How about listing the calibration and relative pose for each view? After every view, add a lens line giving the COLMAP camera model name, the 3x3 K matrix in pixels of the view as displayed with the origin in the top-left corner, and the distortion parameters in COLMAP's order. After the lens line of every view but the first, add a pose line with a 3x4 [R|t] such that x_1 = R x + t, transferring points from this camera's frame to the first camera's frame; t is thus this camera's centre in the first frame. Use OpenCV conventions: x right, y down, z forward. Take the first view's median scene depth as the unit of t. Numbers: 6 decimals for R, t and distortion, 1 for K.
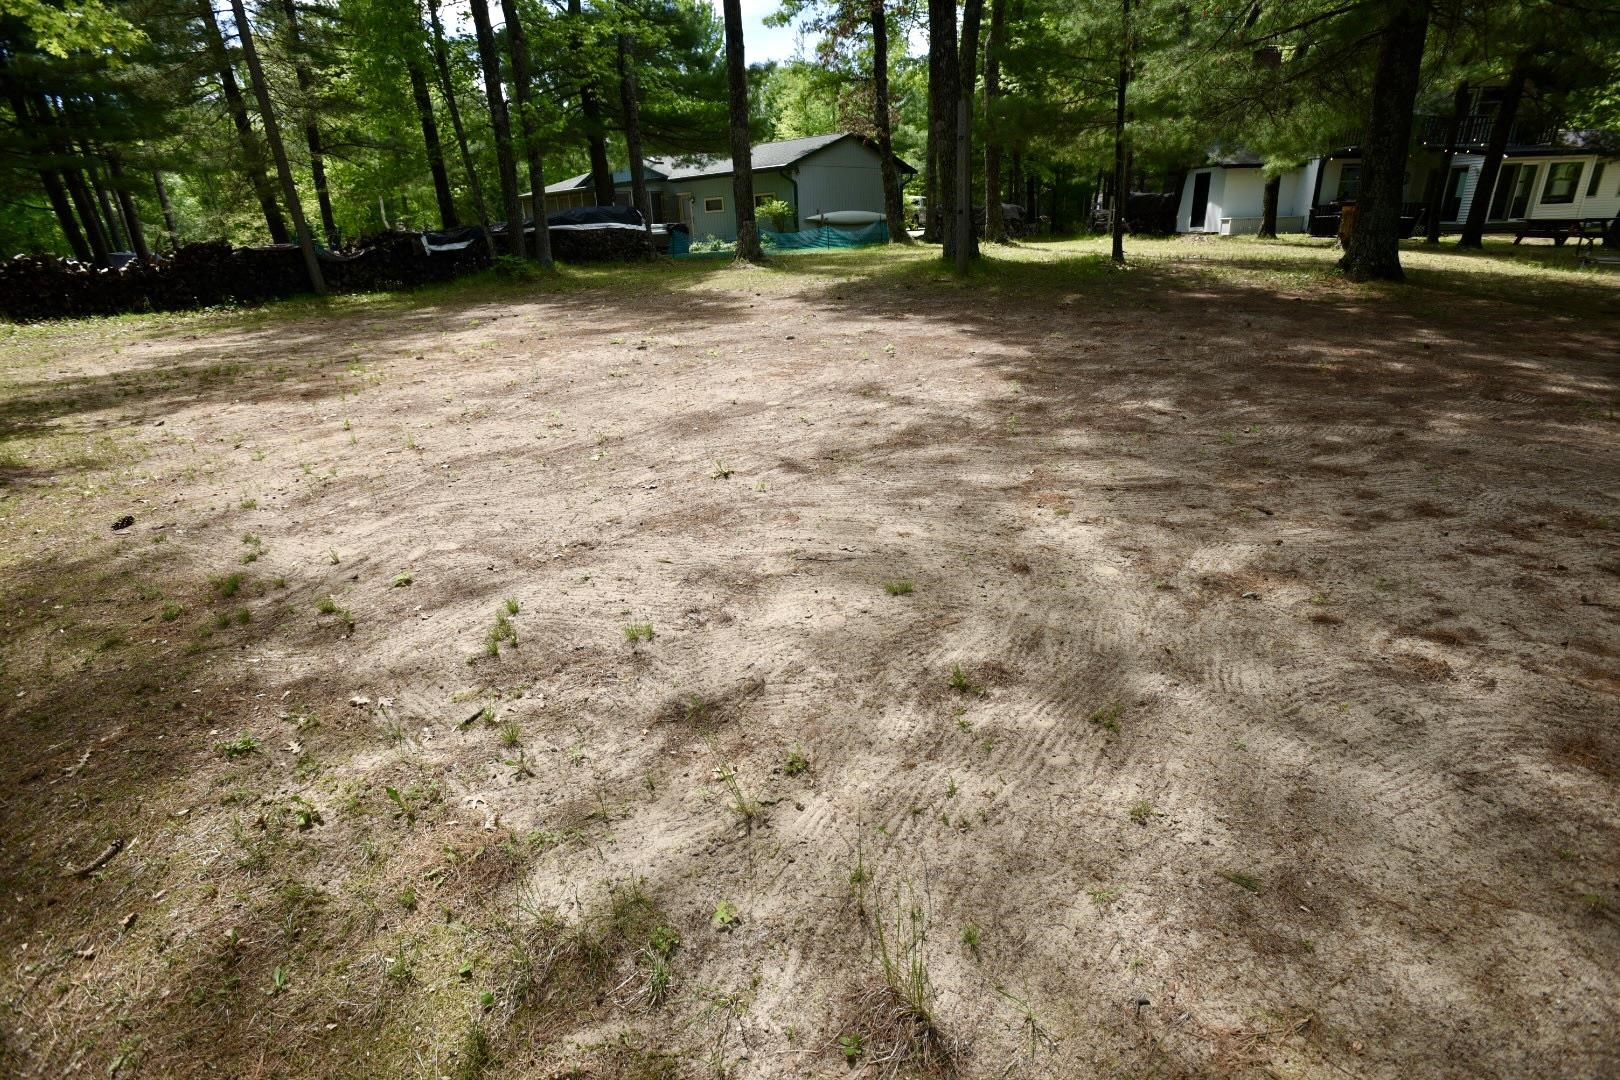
lens RADIAL K [[794.5, 0, 817.3], [0, 794.5, 539.4], [0, 0, 1]] dist [-0.063685, 0.023766]
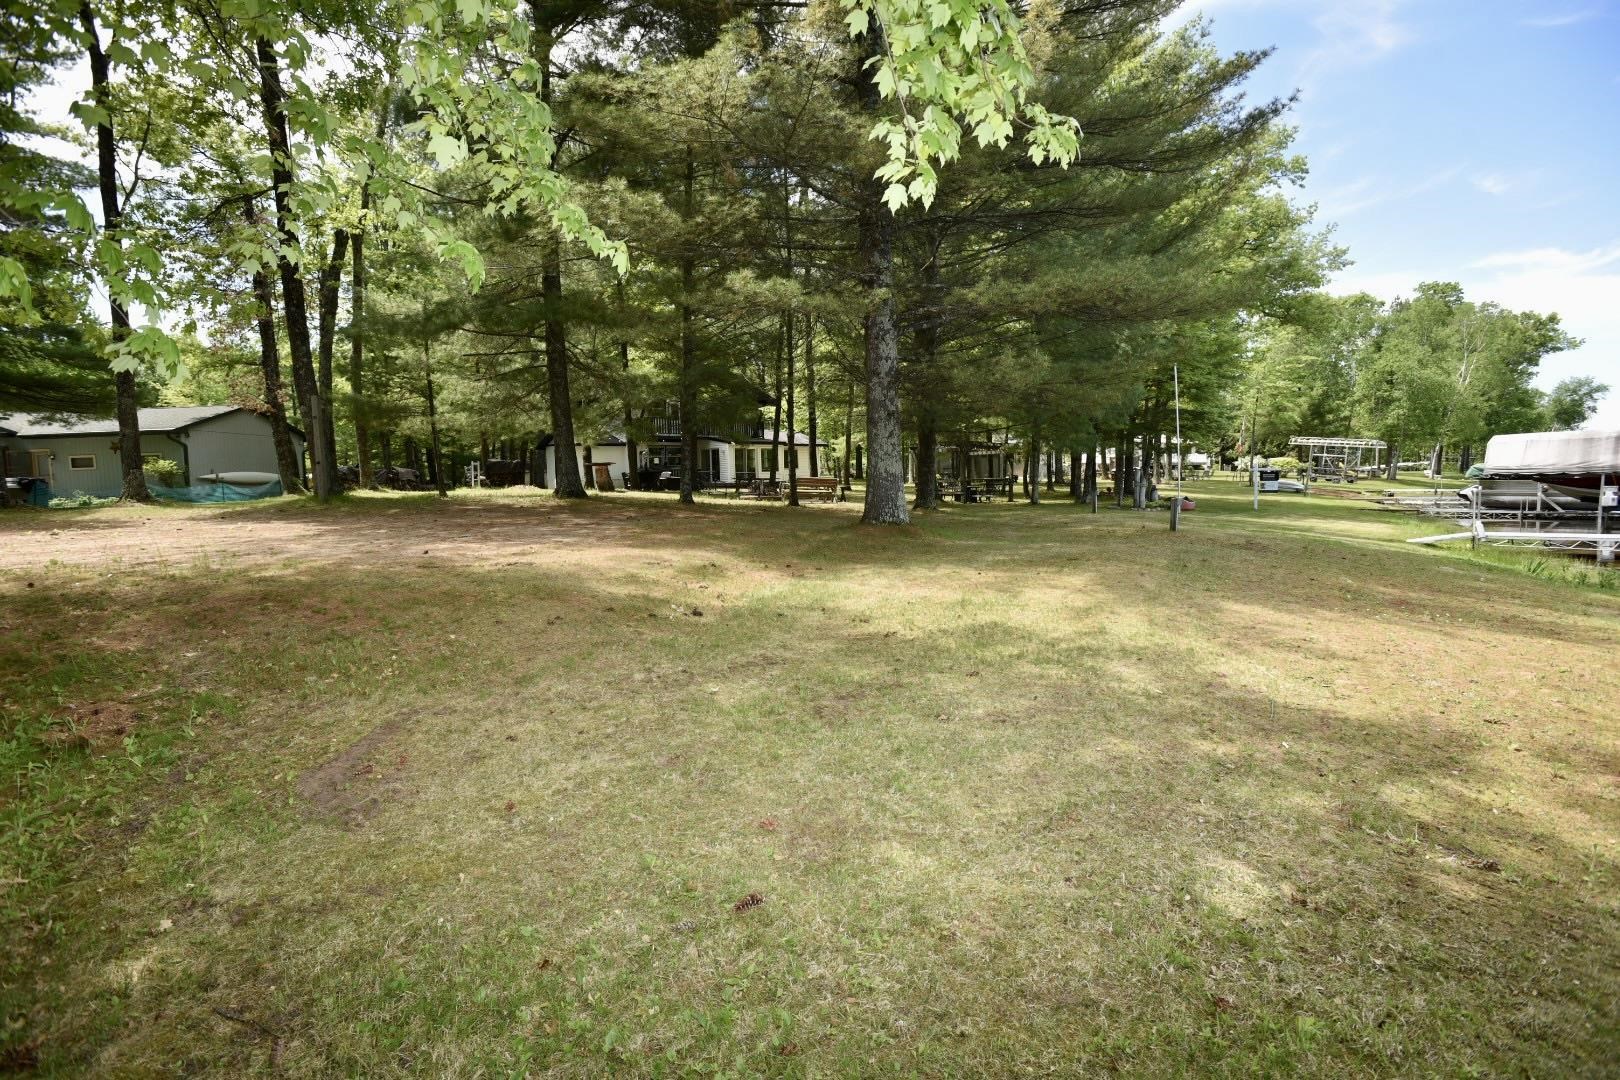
lens RADIAL K [[794.5, 0, 817.3], [0, 794.5, 539.4], [0, 0, 1]] dist [-0.063685, 0.023766]
pose [[0.790433, -0.022823, 0.612123, 0.009007], [0.219429, 0.943538, -0.248168, 0.118204], [-0.571898, 0.330477, 0.750811, -0.240955]]
